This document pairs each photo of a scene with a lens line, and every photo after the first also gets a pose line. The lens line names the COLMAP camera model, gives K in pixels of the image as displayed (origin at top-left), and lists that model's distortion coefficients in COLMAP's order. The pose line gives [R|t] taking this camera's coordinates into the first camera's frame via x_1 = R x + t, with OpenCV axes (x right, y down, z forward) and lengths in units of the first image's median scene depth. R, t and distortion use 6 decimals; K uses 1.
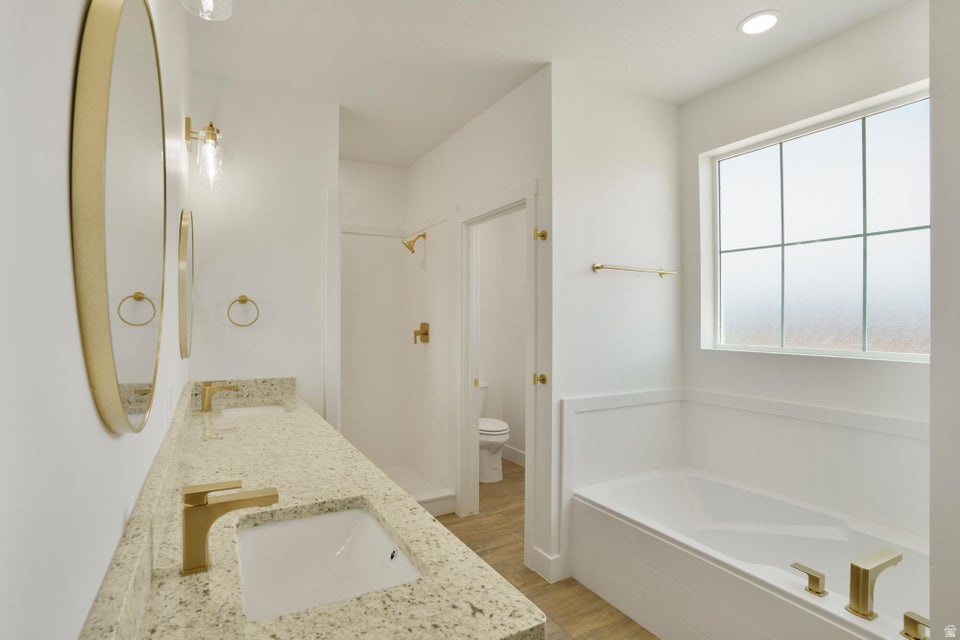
lens RADIAL K [[474.8, 0, 482.6], [0, 474.8, 313.4], [0, 0, 1]] dist [-0.062179, 0.021208]
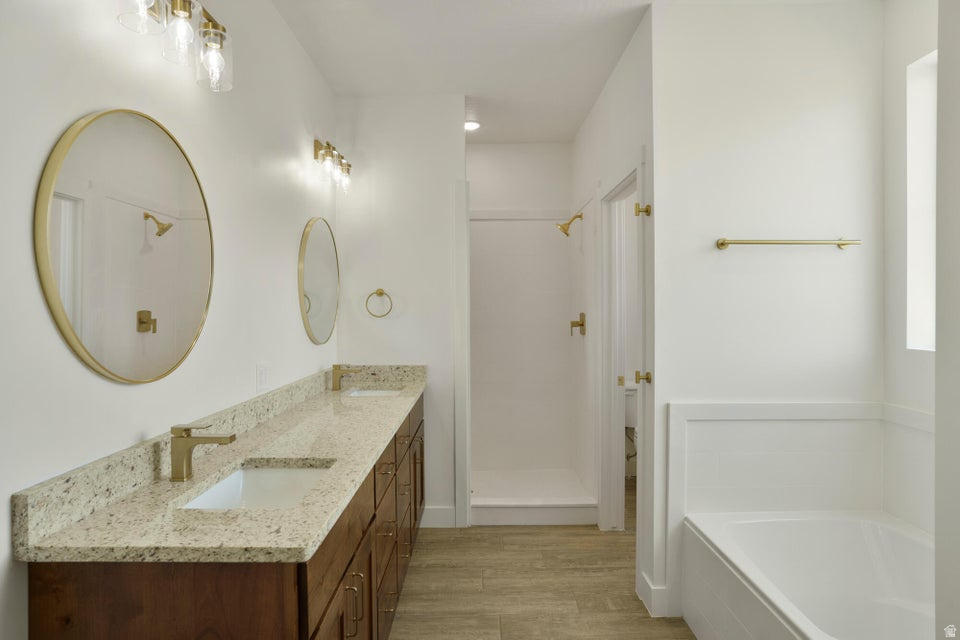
lens RADIAL K [[551.7, 0, 479.4], [0, 551.7, 309.5], [0, 0, 1]] dist [-0.034670, 0.002237]
pose [[0.871378, -0.007126, -0.490560, 0.351410], [0.014068, 0.999846, 0.010465, -0.000534], [0.490410, -0.016020, 0.871345, -0.017816]]
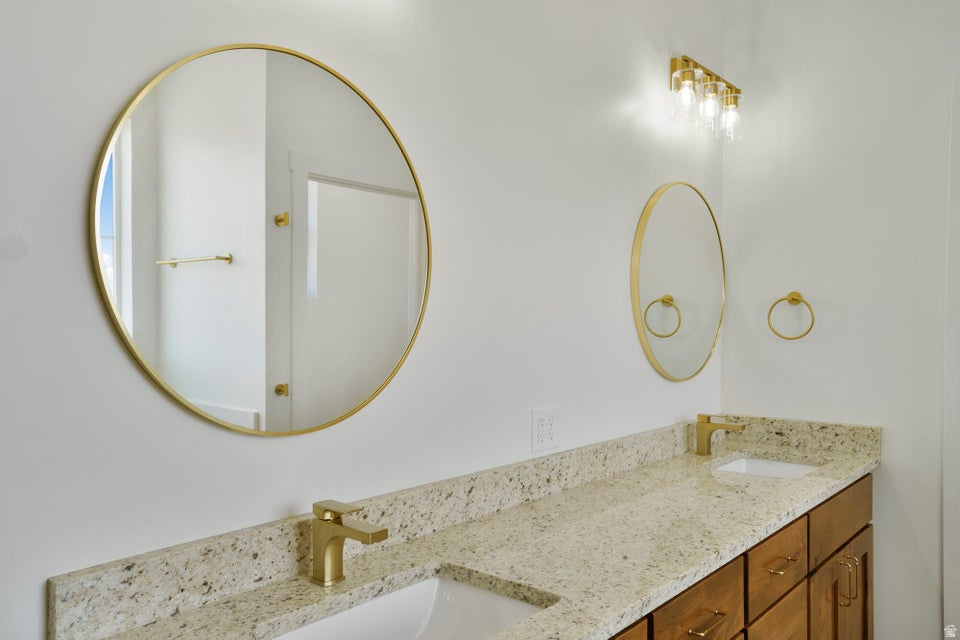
lens RADIAL K [[715.7, 0, 472.7], [0, 715.7, 346.5], [0, 0, 1]] dist [0.009141, 0.025873]
pose [[0.332474, 0.027065, -0.942724, 0.309625], [0.015455, 0.999298, 0.034139, -0.004058], [0.942986, -0.025921, 0.331822, 0.255764]]
